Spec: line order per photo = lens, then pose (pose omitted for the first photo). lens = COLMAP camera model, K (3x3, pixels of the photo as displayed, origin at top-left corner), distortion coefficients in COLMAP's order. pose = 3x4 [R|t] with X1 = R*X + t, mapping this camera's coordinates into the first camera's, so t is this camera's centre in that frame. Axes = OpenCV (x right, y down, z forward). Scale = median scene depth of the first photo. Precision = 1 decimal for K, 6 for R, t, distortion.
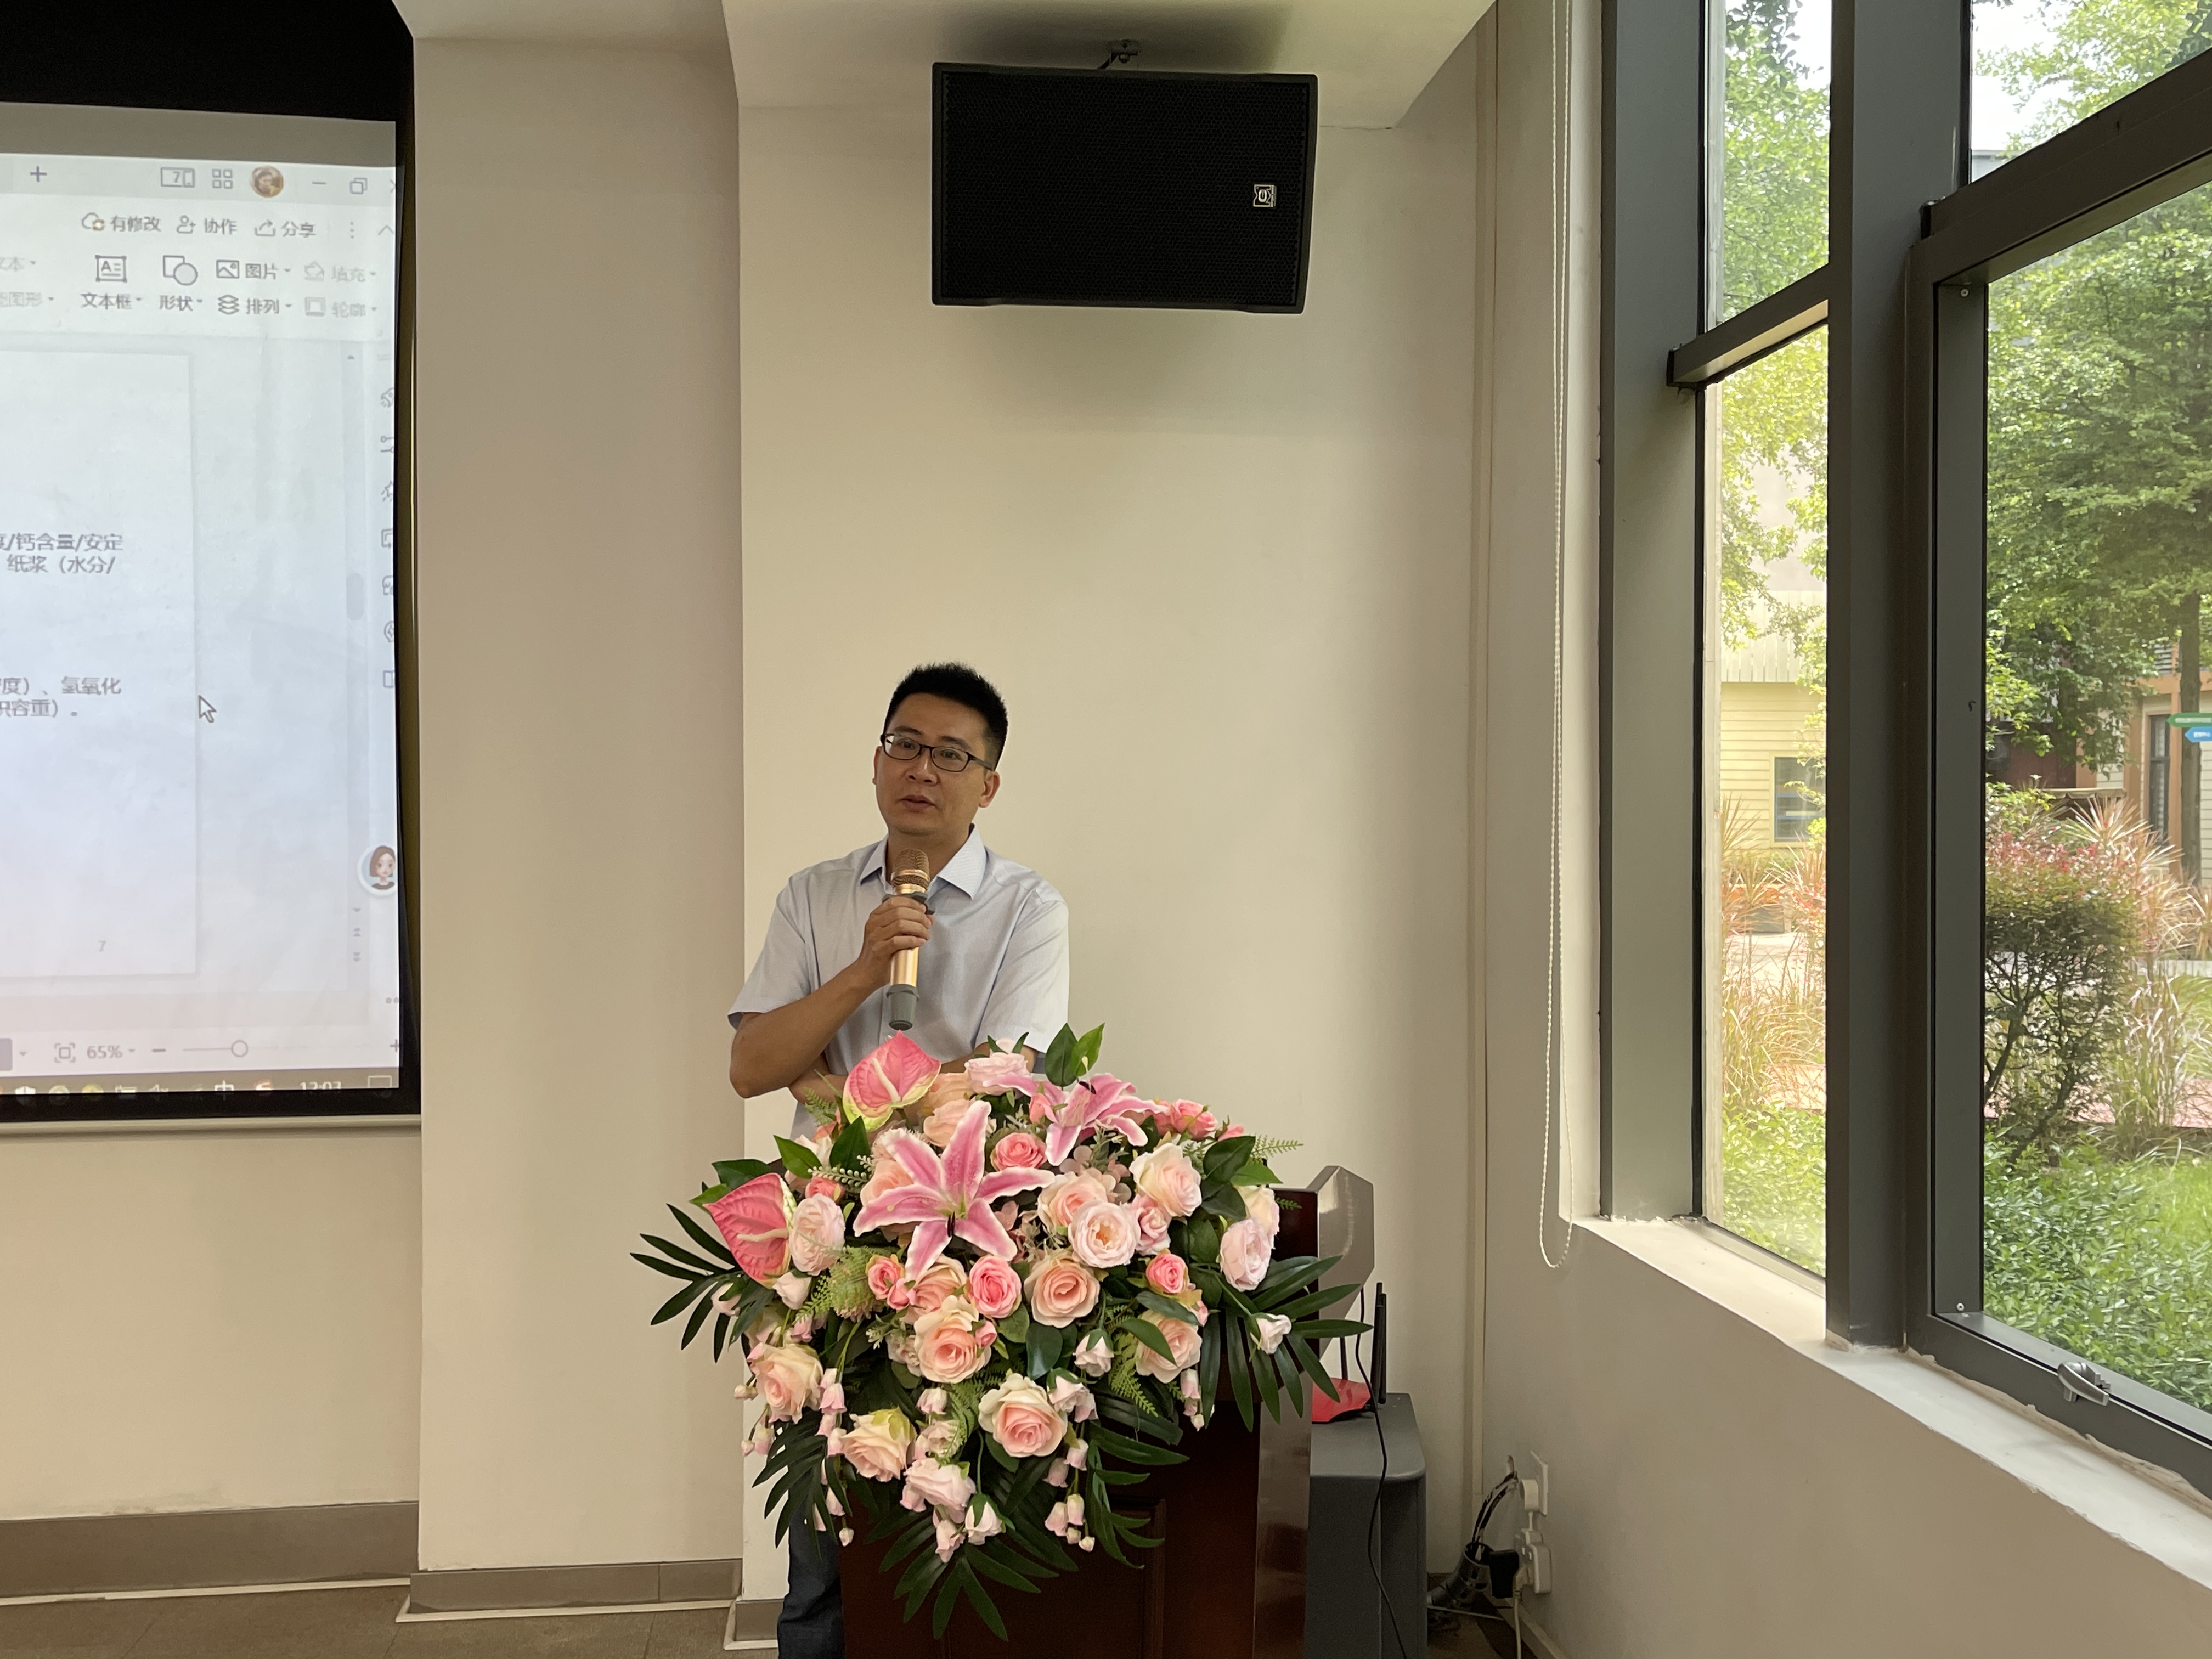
lens RADIAL K [[2224.5, 0, 1097.8], [0, 2224.5, 840.1], [0, 0, 1]] dist [0.064410, -0.123403]
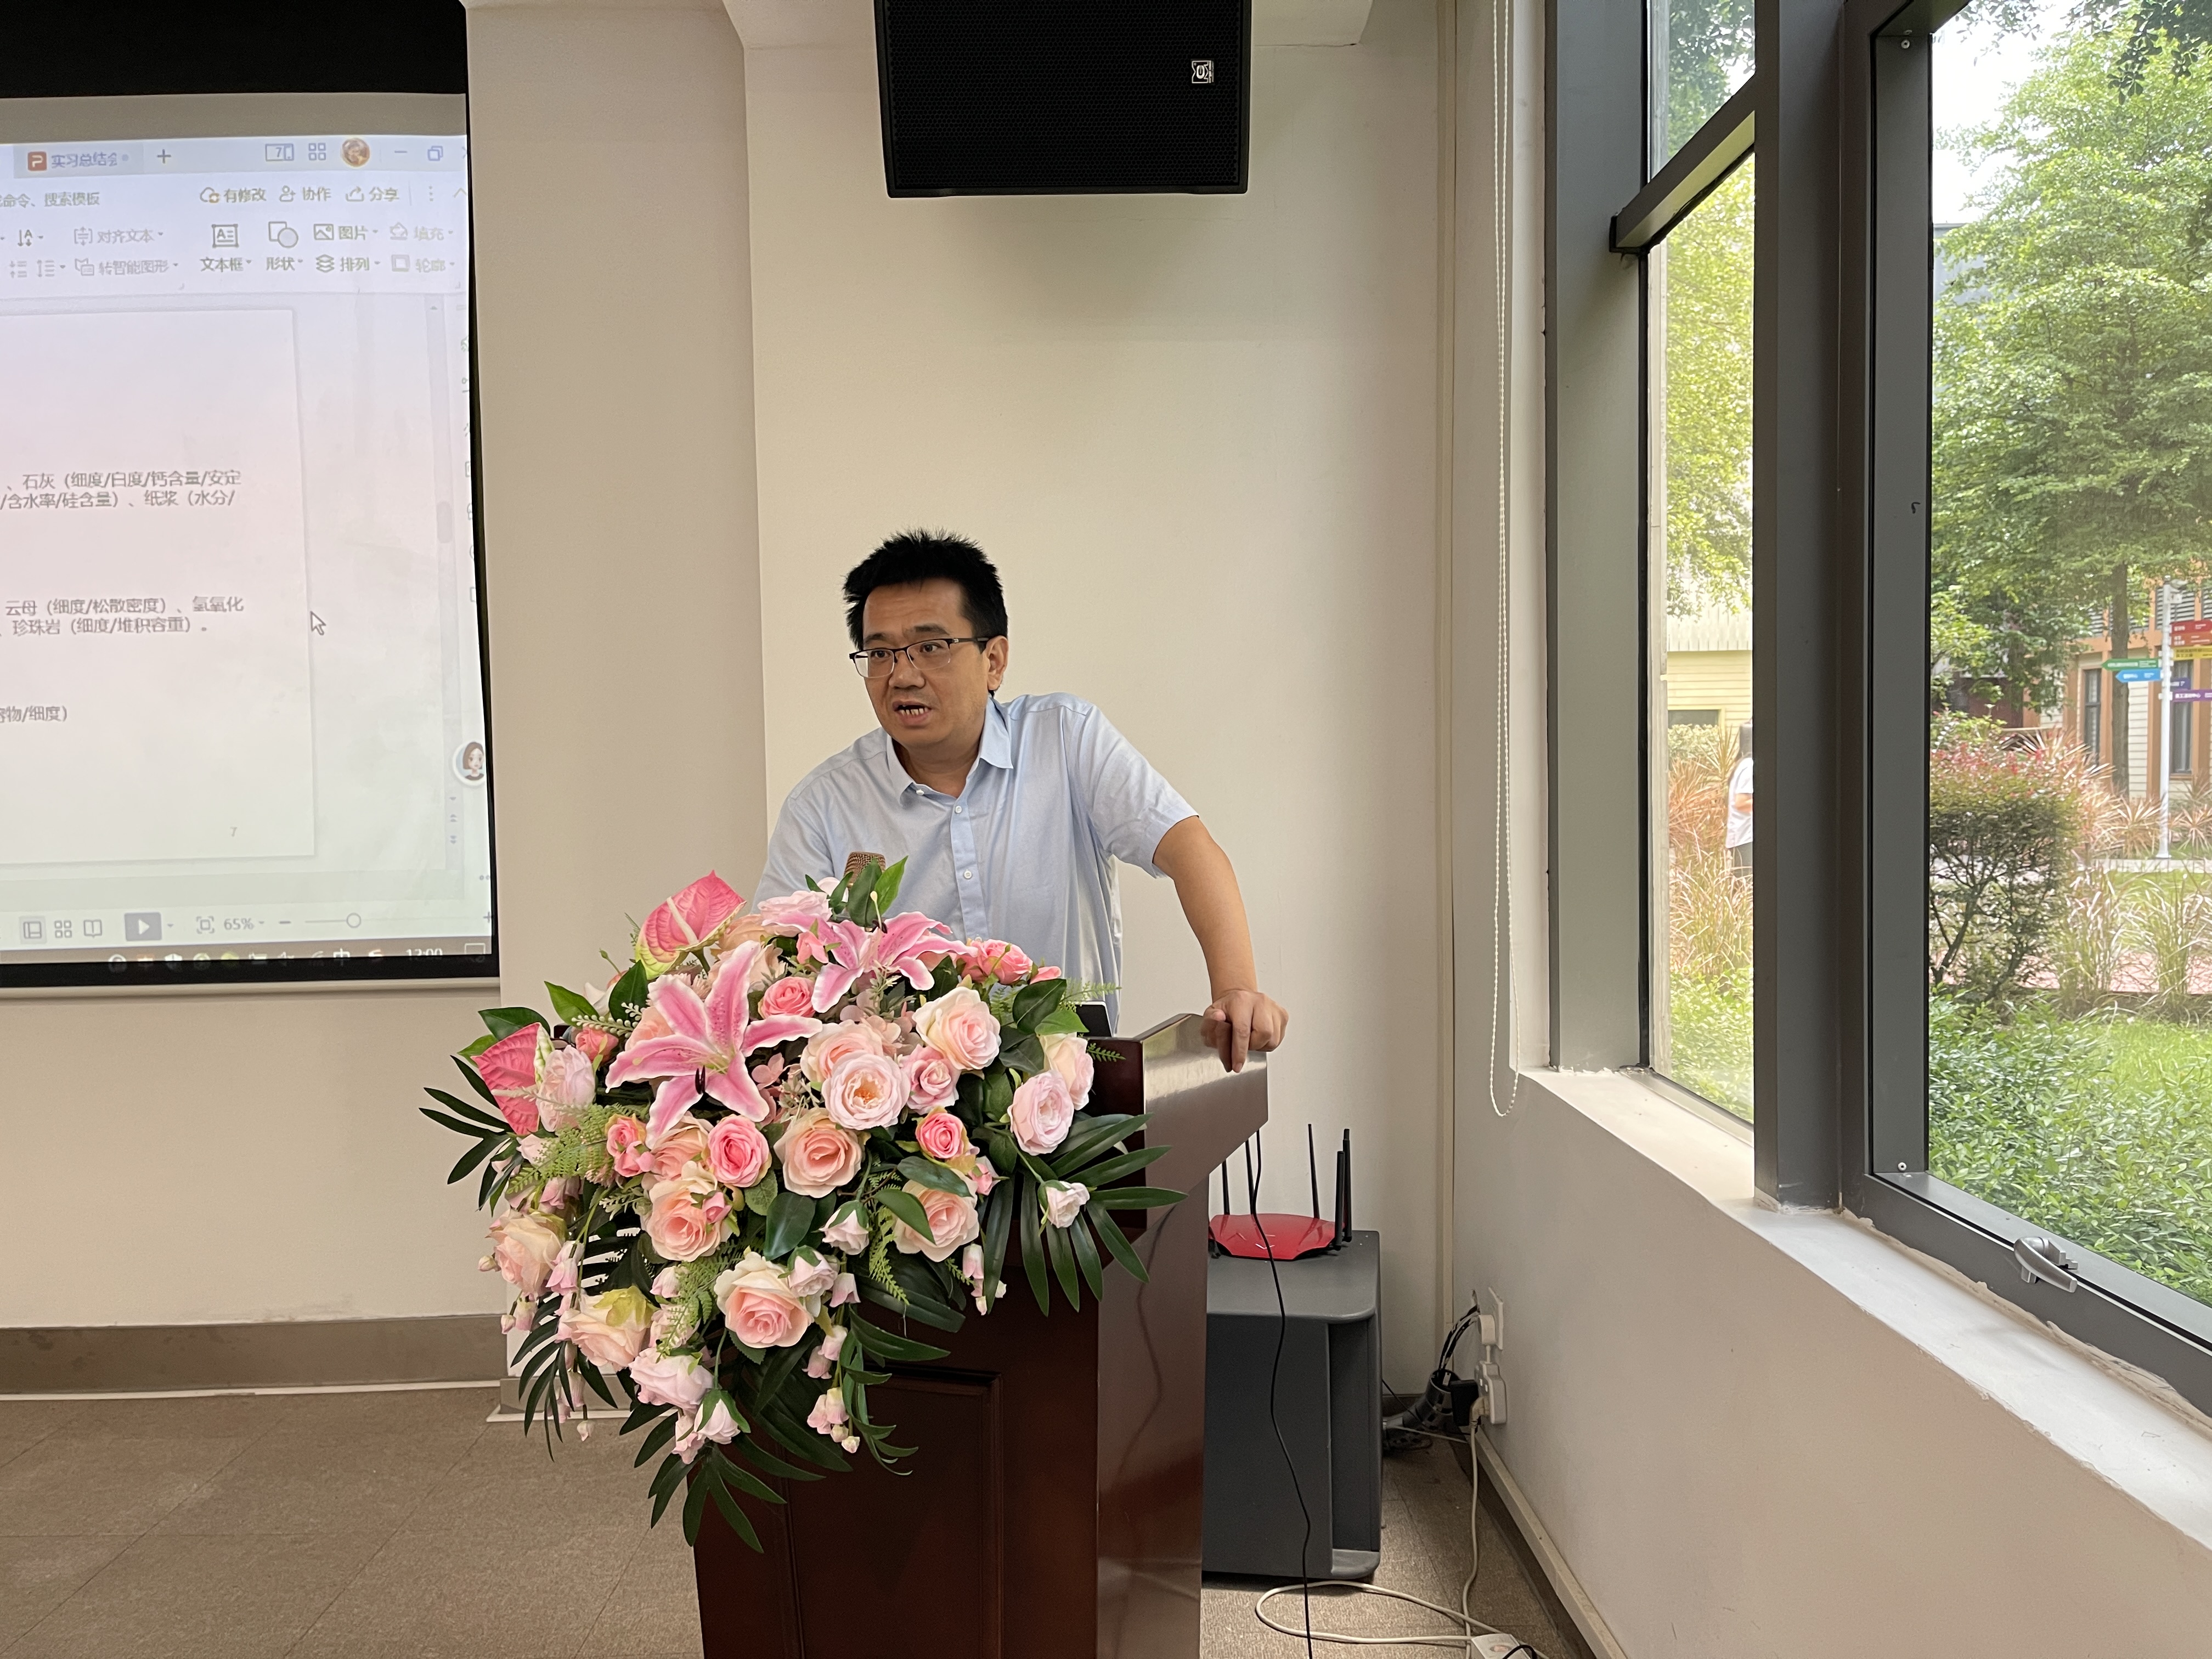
lens RADIAL K [[1671.1, 0, 1106.0], [0, 1671.1, 829.5], [0, 0, 1]] dist [0.053373, -0.062947]
pose [[0.996206, -0.011546, -0.086260, 0.086328], [0.013921, 0.999539, 0.026983, 0.033396], [0.085909, -0.028081, 0.995907, 0.204566]]
